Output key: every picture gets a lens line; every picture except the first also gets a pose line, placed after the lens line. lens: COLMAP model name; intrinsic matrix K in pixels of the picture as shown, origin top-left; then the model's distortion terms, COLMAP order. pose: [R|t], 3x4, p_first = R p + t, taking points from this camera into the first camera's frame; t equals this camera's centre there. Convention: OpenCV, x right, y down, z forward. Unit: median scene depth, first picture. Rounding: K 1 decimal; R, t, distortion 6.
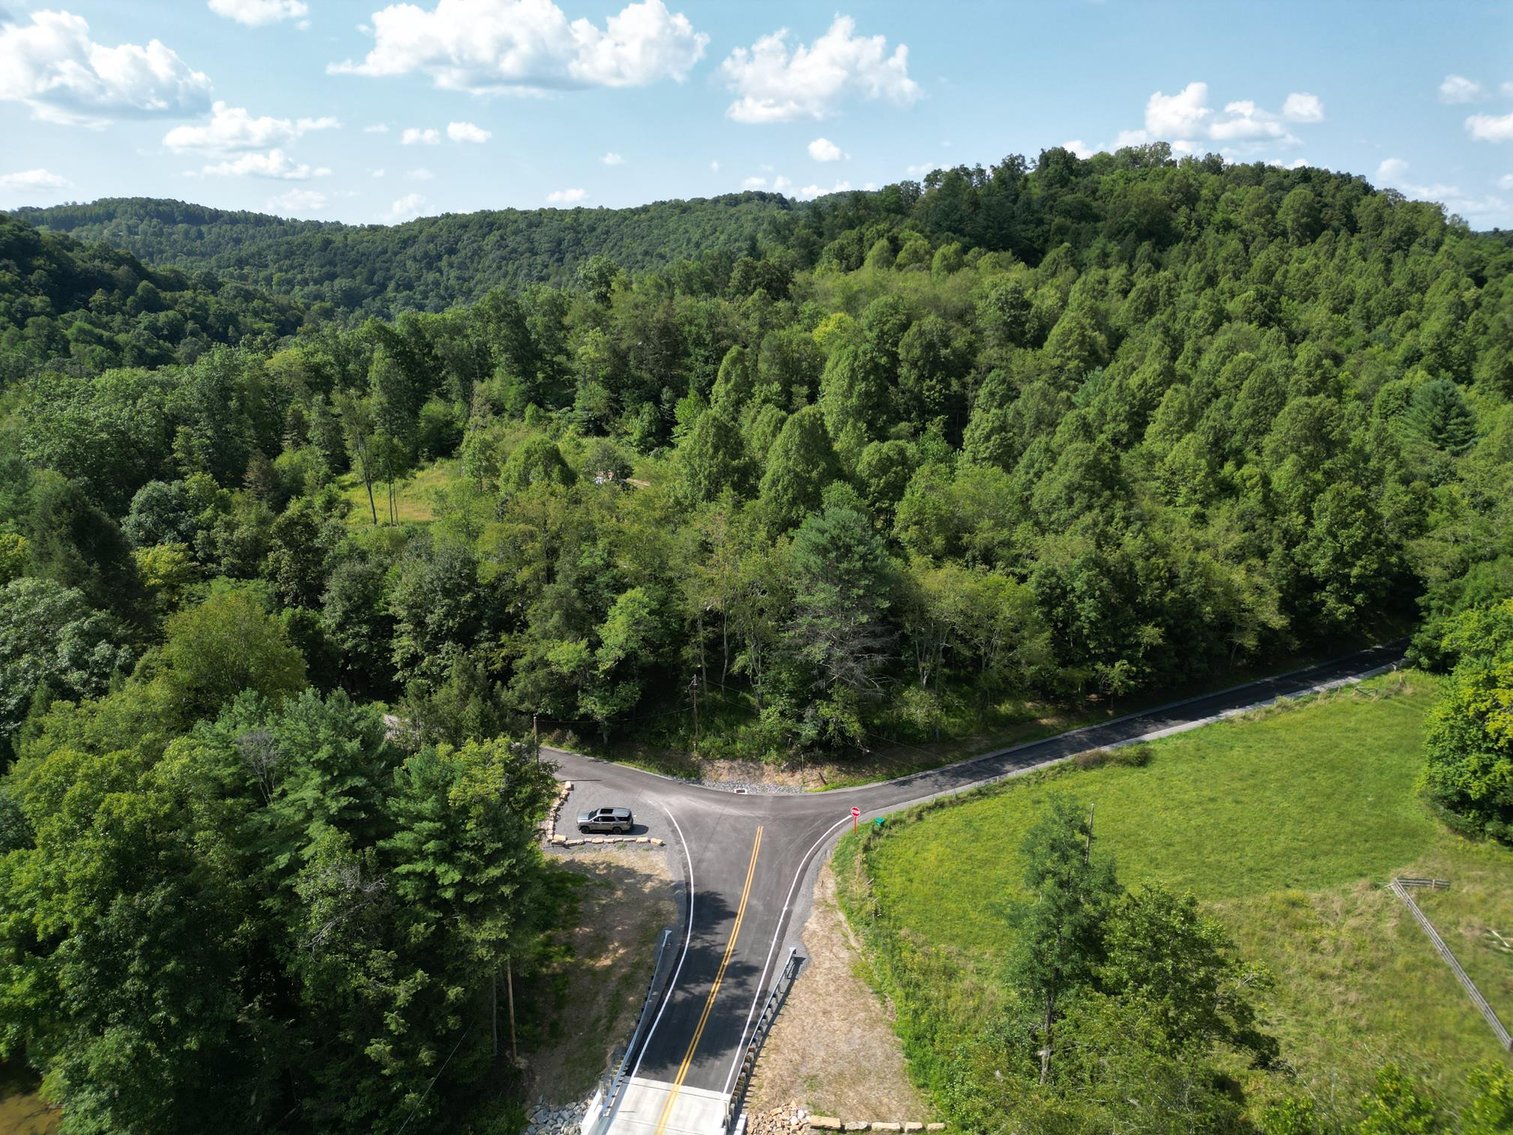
lens RADIAL K [[1053.8, 0, 761.0], [0, 1053.8, 566.7], [0, 0, 1]] dist [0.079649, -0.081985]
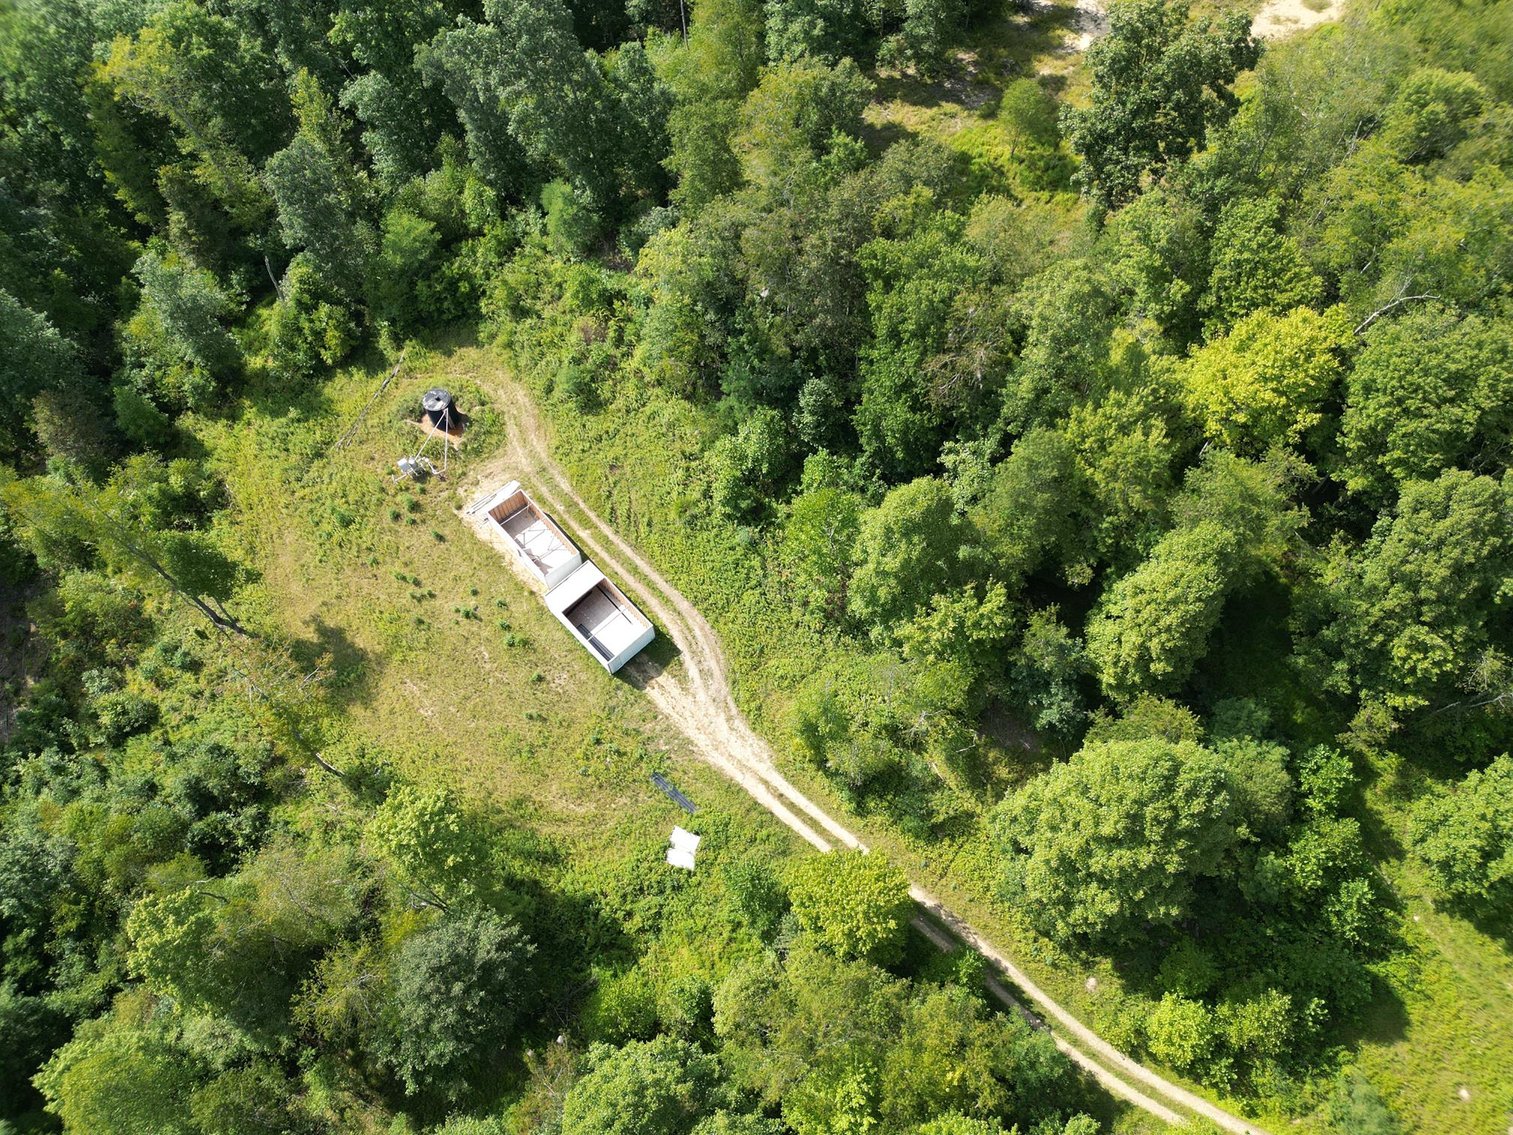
lens RADIAL K [[1057.9, 0, 762.5], [0, 1057.9, 570.2], [0, 0, 1]] dist [0.078160, -0.085993]
pose [[0.911960, 0.355448, -0.204904, 0.016433], [-0.113252, 0.698114, 0.706973, -0.608694], [0.394339, -0.621526, 0.676907, 0.906712]]
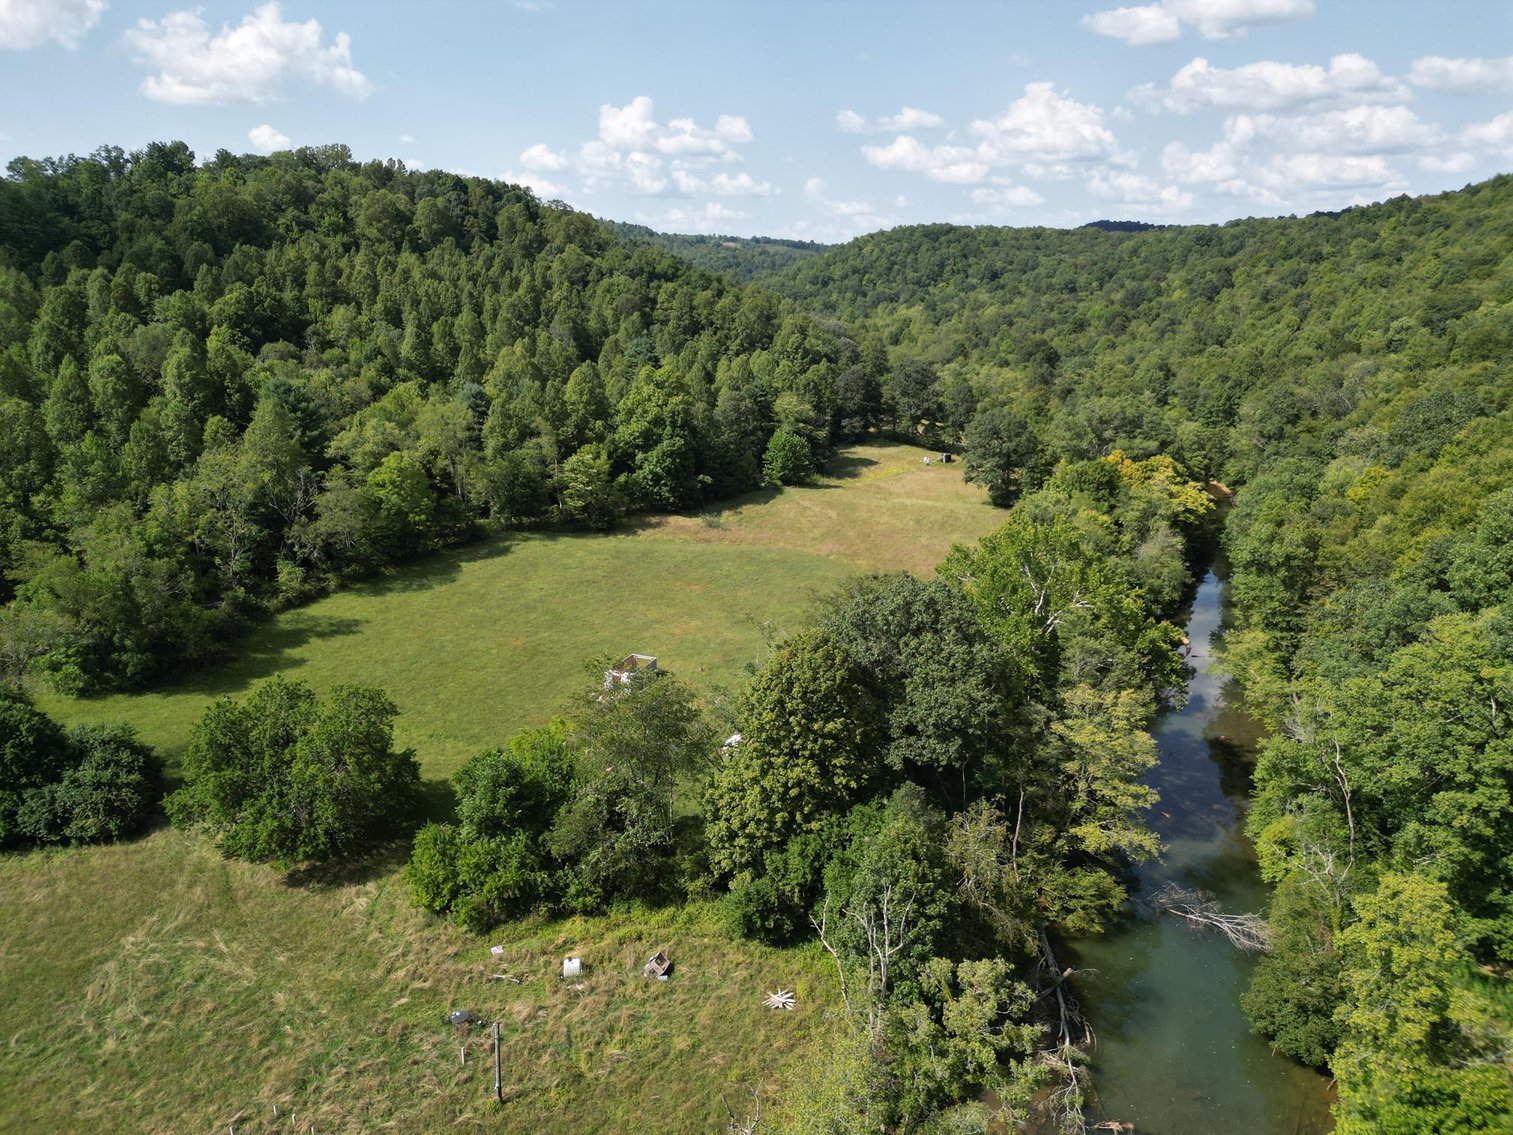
lens RADIAL K [[1057.9, 0, 762.5], [0, 1057.9, 570.2], [0, 0, 1]] dist [0.078160, -0.085993]
pose [[0.900626, -0.114174, 0.419328, 0.790316], [0.113949, 0.993155, 0.025678, 0.051888], [-0.419390, 0.024656, 0.907471, -0.187752]]
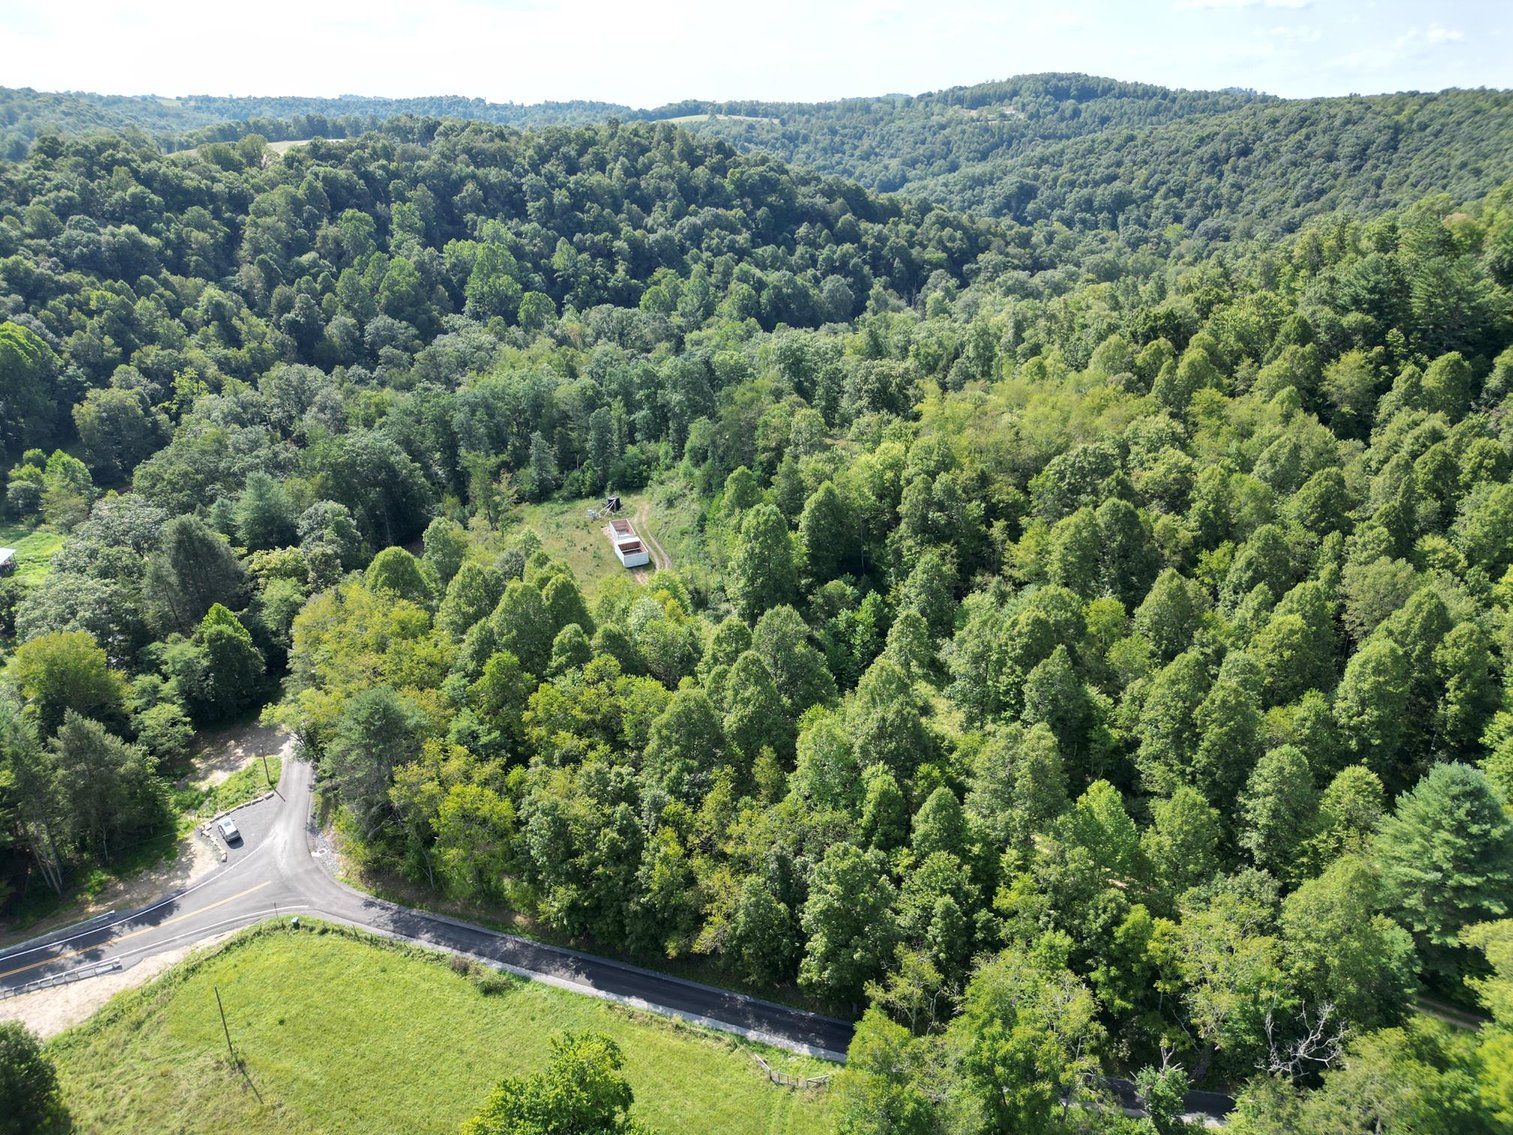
lens RADIAL K [[1059.3, 0, 763.7], [0, 1059.3, 577.1], [0, 0, 1]] dist [0.064851, -0.066691]
pose [[0.683335, 0.294164, -0.668223, 0.980120], [-0.197074, 0.955584, 0.219135, -0.450400], [0.703005, -0.018053, 0.710956, 0.330328]]
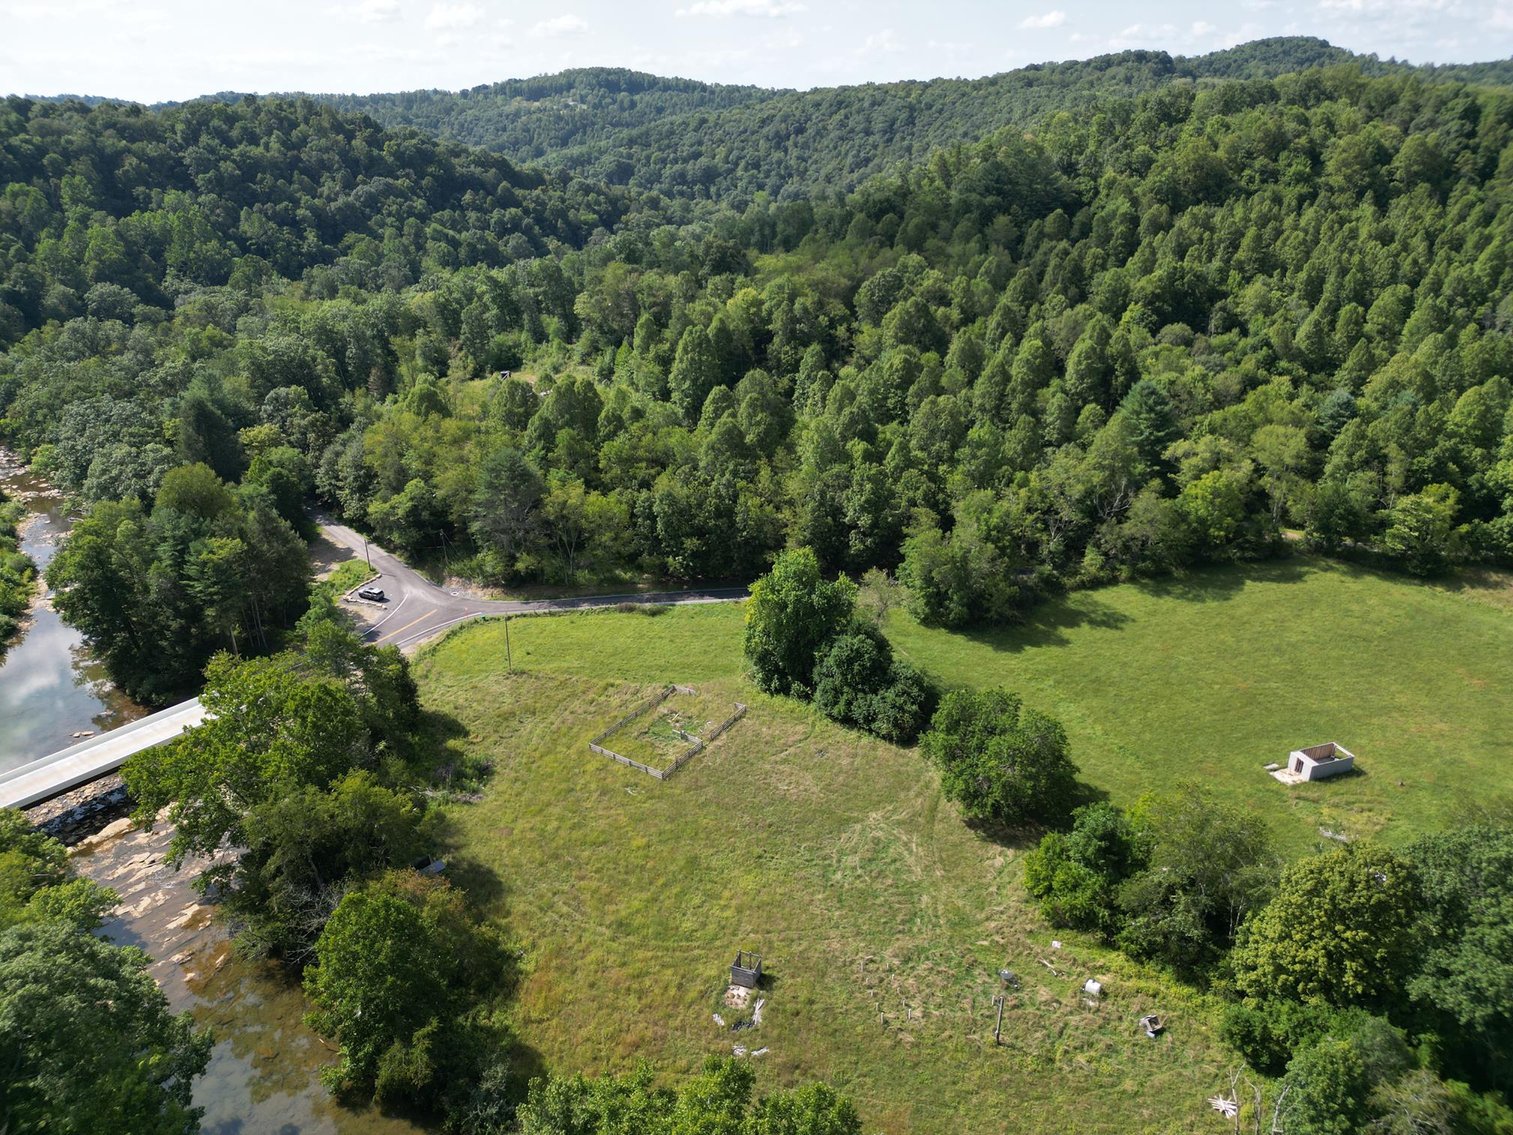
lens RADIAL K [[1057.9, 0, 762.5], [0, 1057.9, 570.2], [0, 0, 1]] dist [0.078160, -0.085993]
pose [[0.917479, 0.151728, -0.367709, 0.940745], [-0.099670, 0.982595, 0.156758, -0.143971], [0.385094, -0.107173, 0.916633, -0.415735]]
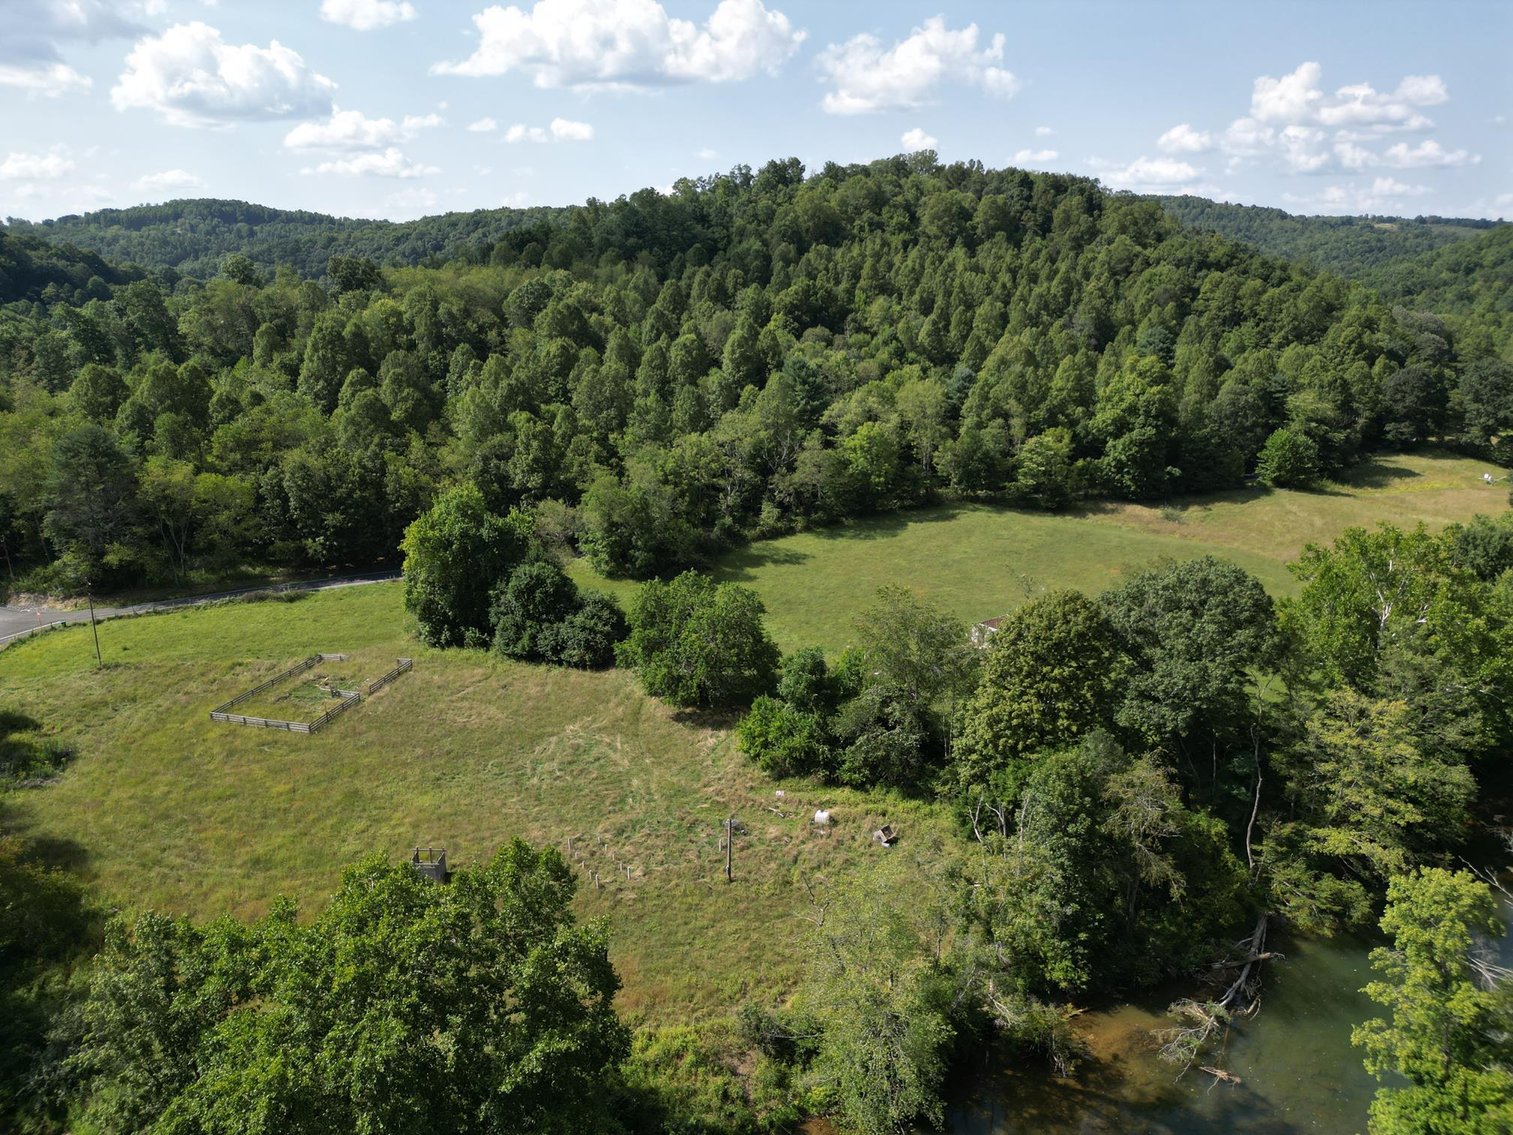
lens RADIAL K [[1057.9, 0, 762.5], [0, 1057.9, 570.2], [0, 0, 1]] dist [0.078160, -0.085993]
pose [[0.995558, 0.022649, -0.091385, 0.942183], [-0.021895, 0.999717, 0.009252, 0.093496], [0.091569, -0.007210, 0.995773, -0.350828]]
